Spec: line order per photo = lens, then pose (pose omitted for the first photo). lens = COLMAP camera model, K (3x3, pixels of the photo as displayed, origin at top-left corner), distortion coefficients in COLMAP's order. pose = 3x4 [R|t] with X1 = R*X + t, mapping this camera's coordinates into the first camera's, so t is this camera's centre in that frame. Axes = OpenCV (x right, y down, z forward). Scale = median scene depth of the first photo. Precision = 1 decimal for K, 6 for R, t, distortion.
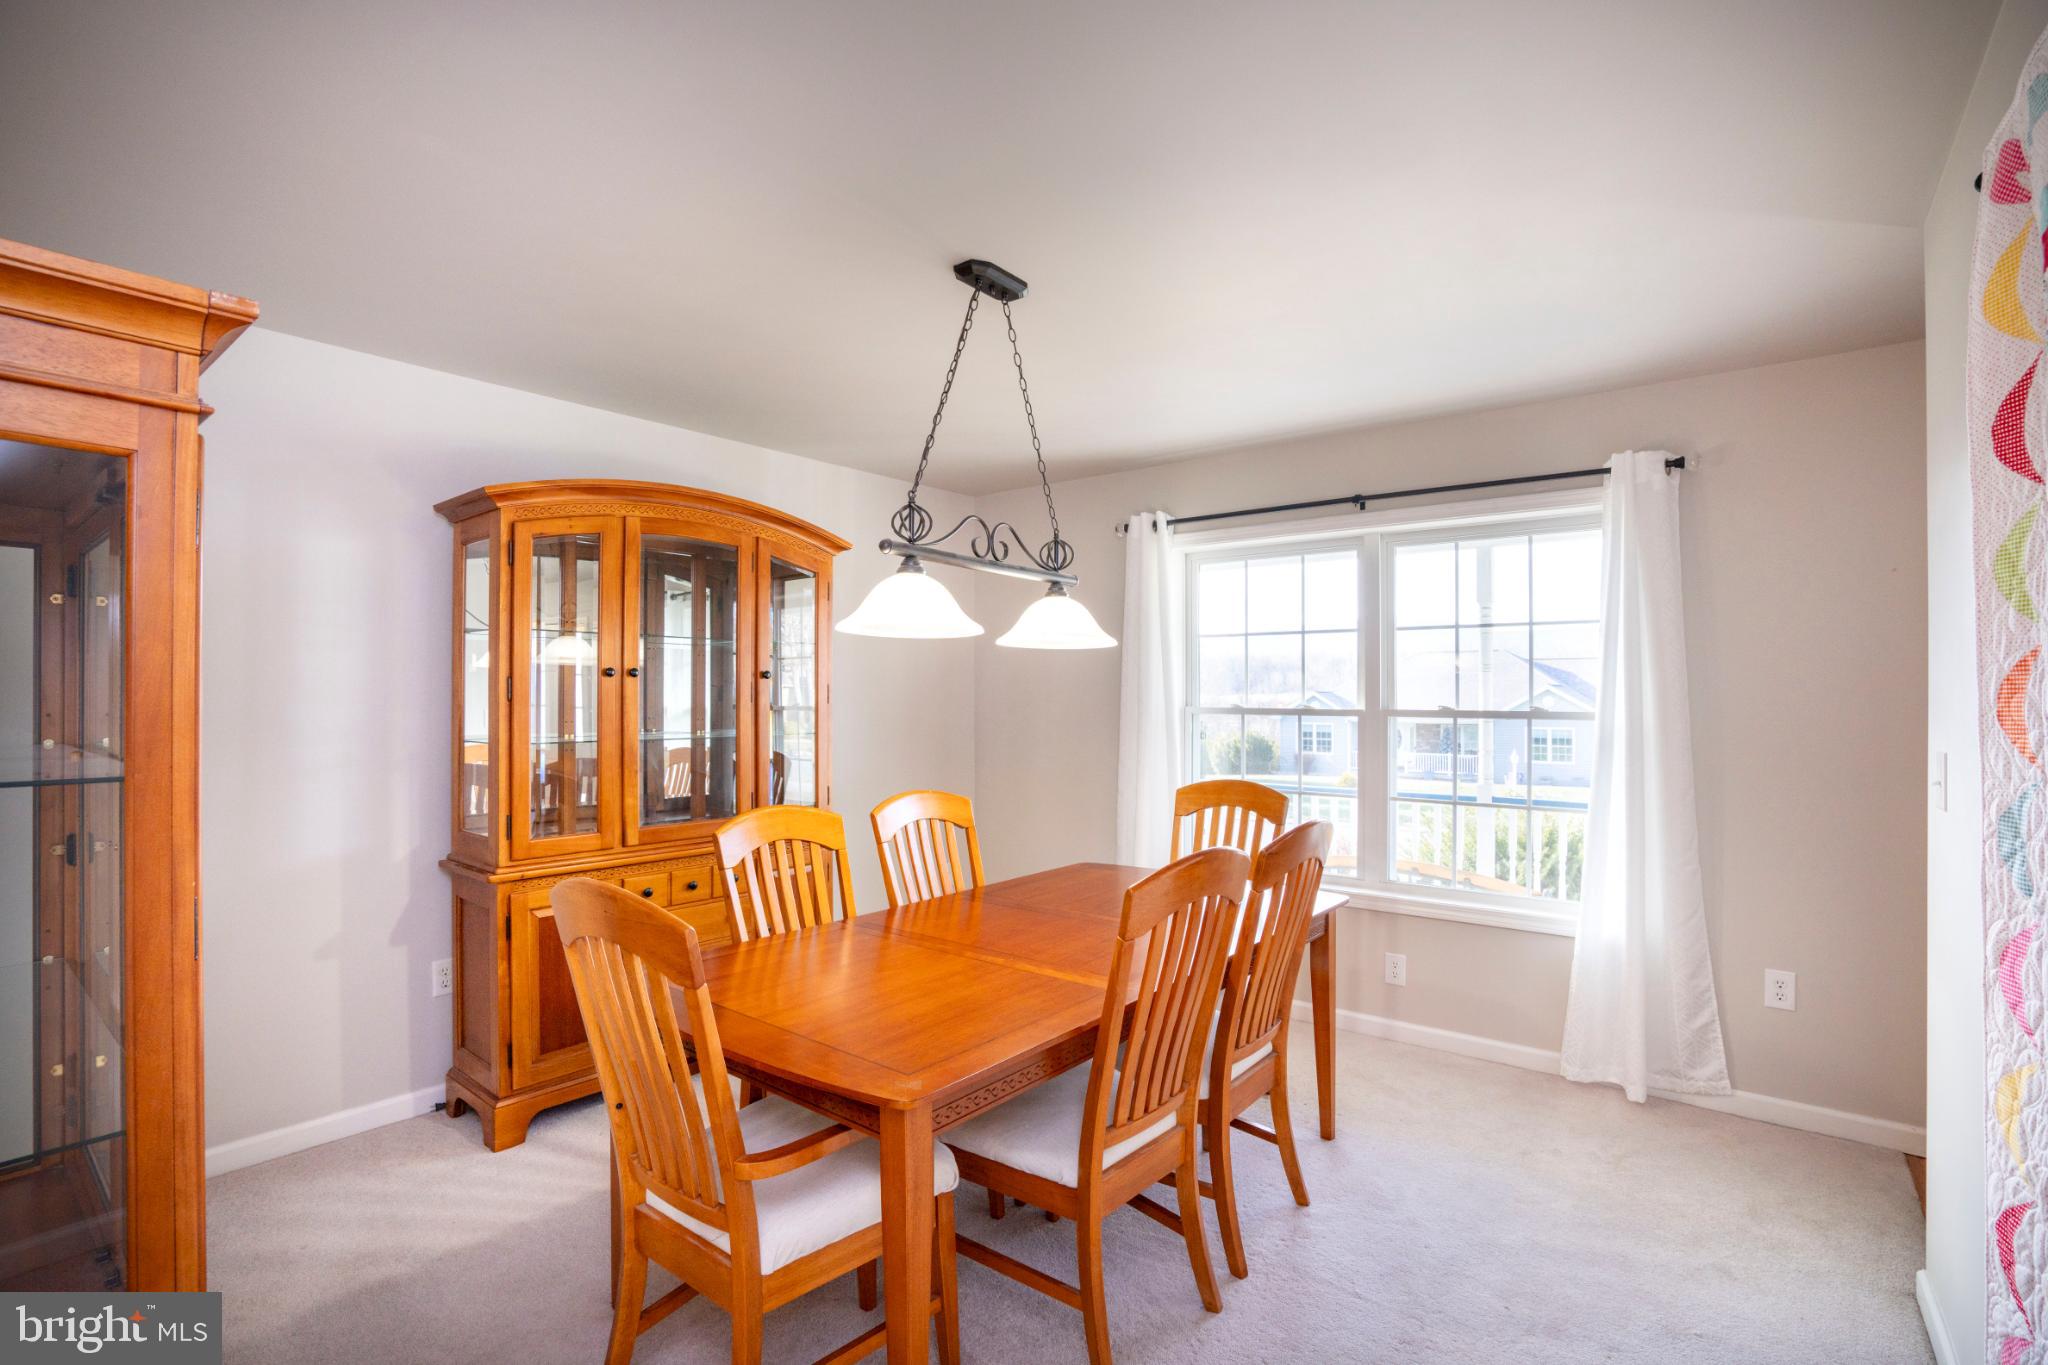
lens RADIAL K [[941.2, 0, 1018.7], [0, 941.2, 693.6], [0, 0, 1]] dist [-0.029915, 0.004997]
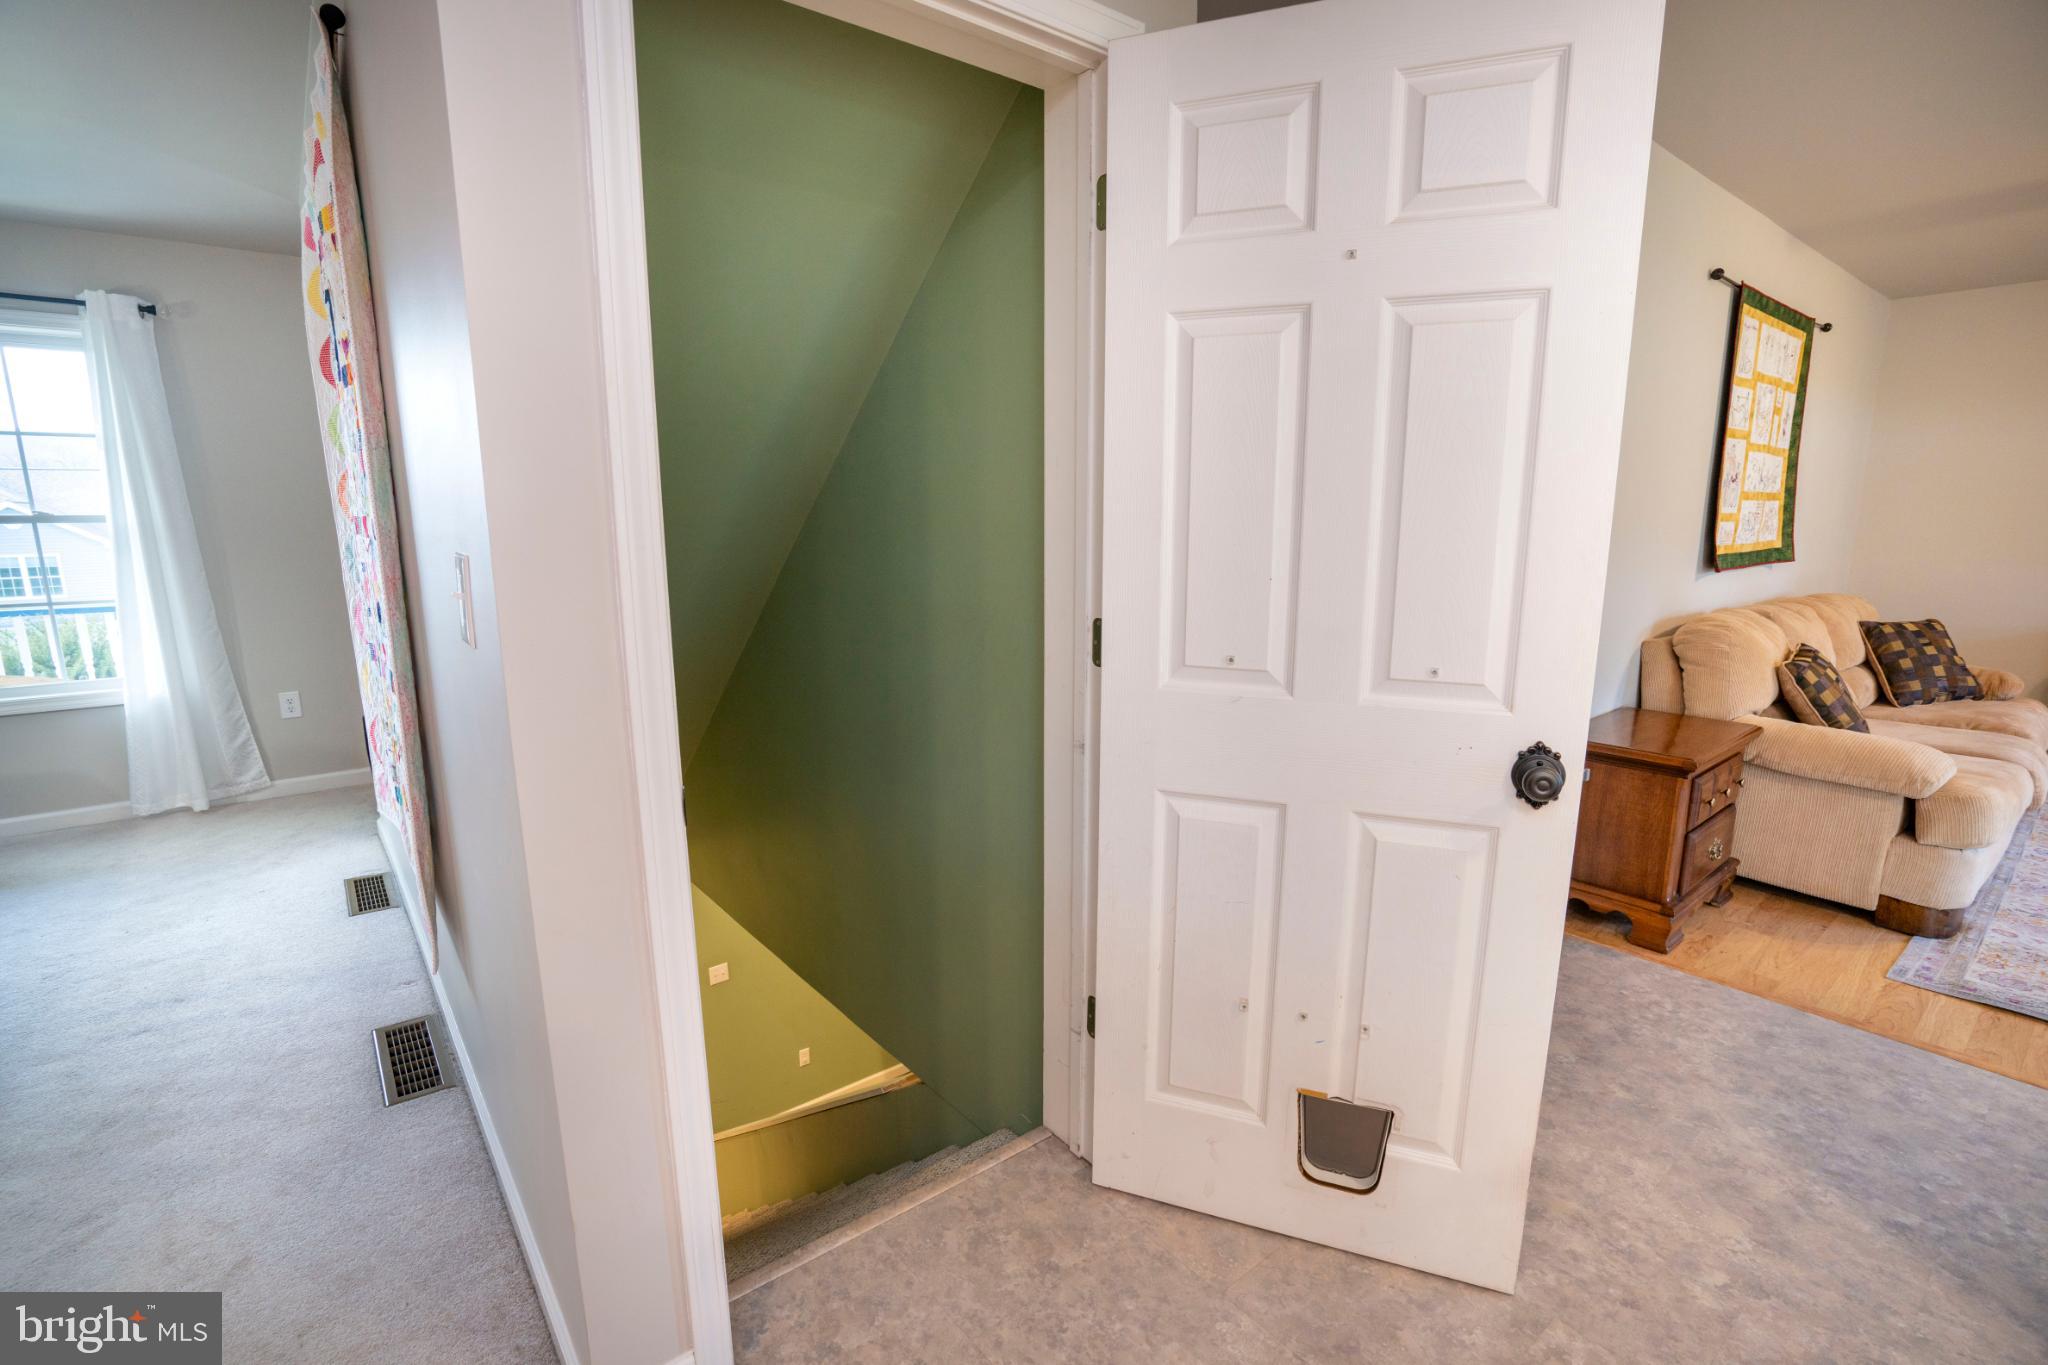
lens RADIAL K [[941.2, 0, 1033.0], [0, 941.2, 698.4], [0, 0, 1]] dist [-0.029915, 0.004997]
pose [[0.214733, -0.191479, 0.957719, -0.302098], [0.001247, 0.980646, 0.195784, 0.020885], [-0.976672, -0.040847, 0.210816, -0.425311]]
